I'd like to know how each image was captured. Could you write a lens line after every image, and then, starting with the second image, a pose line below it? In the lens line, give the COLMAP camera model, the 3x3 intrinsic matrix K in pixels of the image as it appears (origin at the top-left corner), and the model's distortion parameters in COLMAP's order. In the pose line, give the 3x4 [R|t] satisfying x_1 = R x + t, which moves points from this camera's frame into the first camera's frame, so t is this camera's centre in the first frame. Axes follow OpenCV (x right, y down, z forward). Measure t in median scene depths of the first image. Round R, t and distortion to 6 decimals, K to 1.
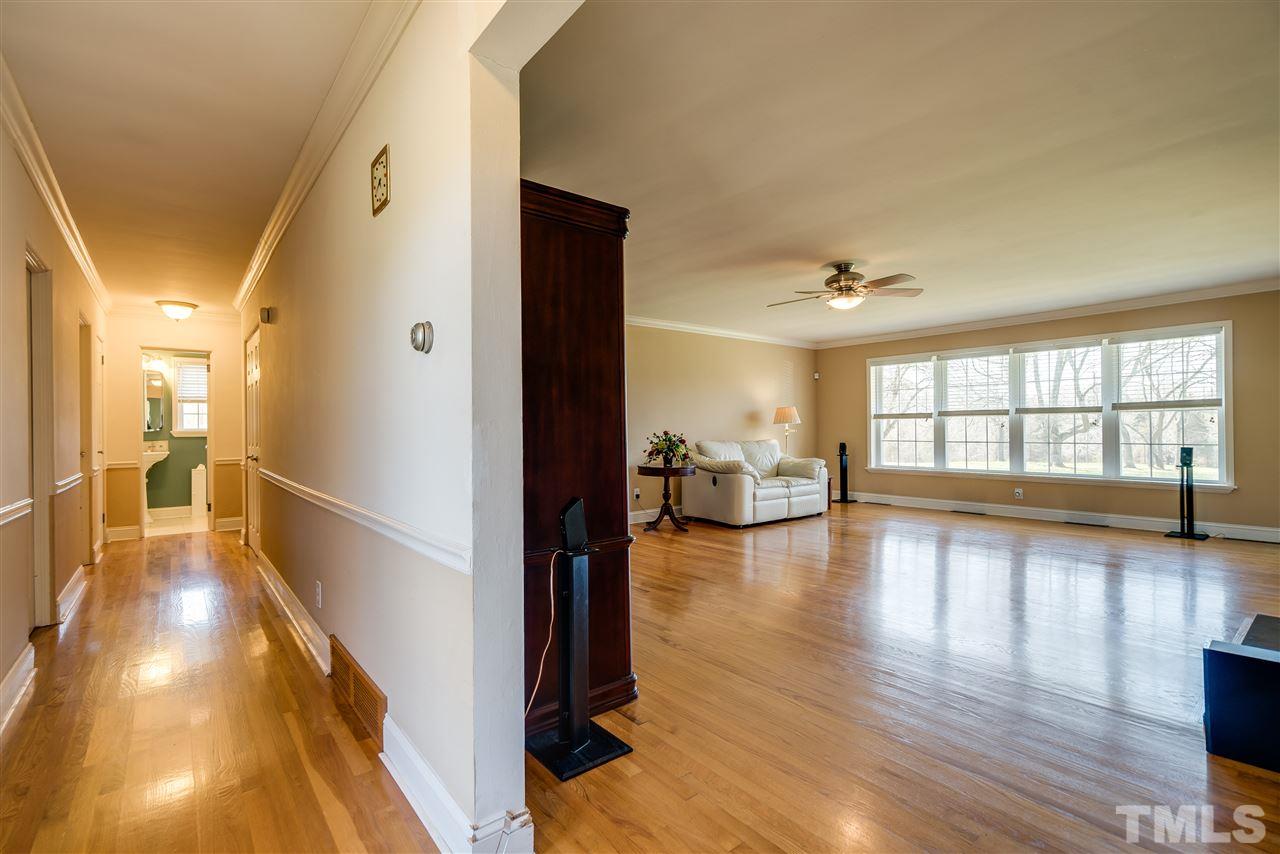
lens RADIAL K [[573.7, 0, 633.2], [0, 573.7, 426.7], [0, 0, 1]] dist [-0.003544, 0.000708]
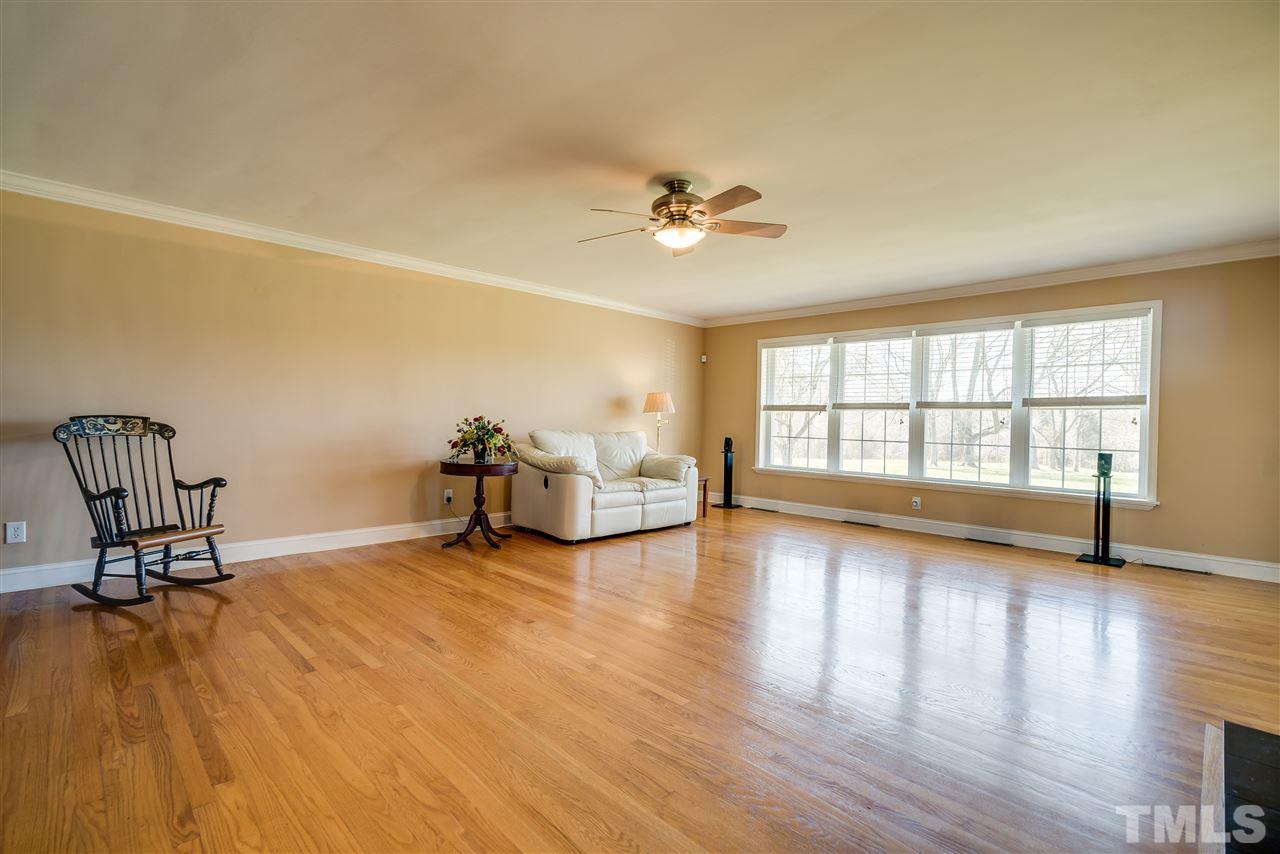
lens RADIAL K [[573.7, 0, 637.8], [0, 573.7, 425.8], [0, 0, 1]] dist [-0.003544, 0.000708]
pose [[0.993754, 0.028014, 0.108017, 0.182359], [-0.029536, 0.999485, 0.012514, 0.005270], [-0.107611, -0.015626, 0.994070, 0.220937]]
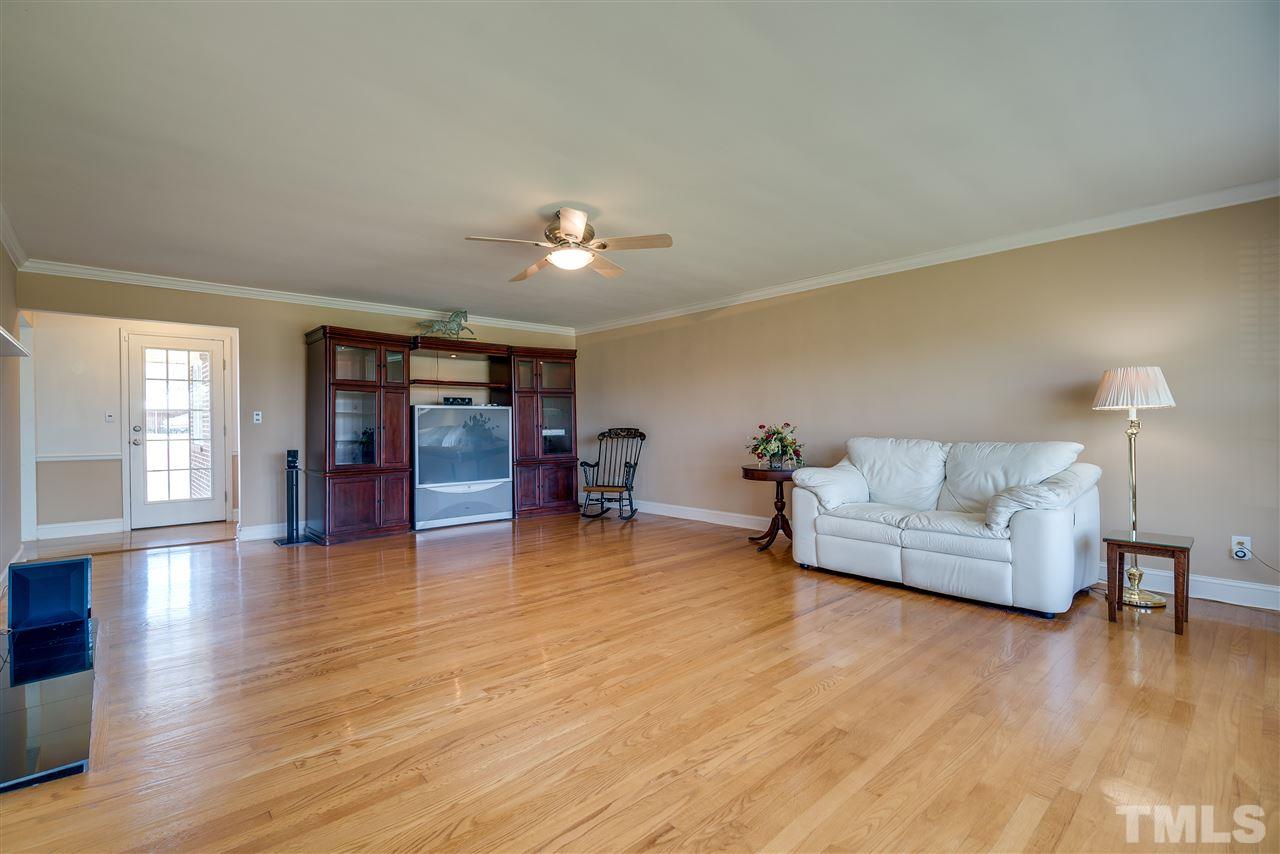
lens RADIAL K [[573.7, 0, 632.8], [0, 573.7, 424.1], [0, 0, 1]] dist [-0.003544, 0.000708]
pose [[0.089838, 0.012092, -0.995883, 0.828058], [0.017044, 0.999761, 0.013677, -0.006131], [0.995811, -0.018203, 0.089610, 0.726548]]
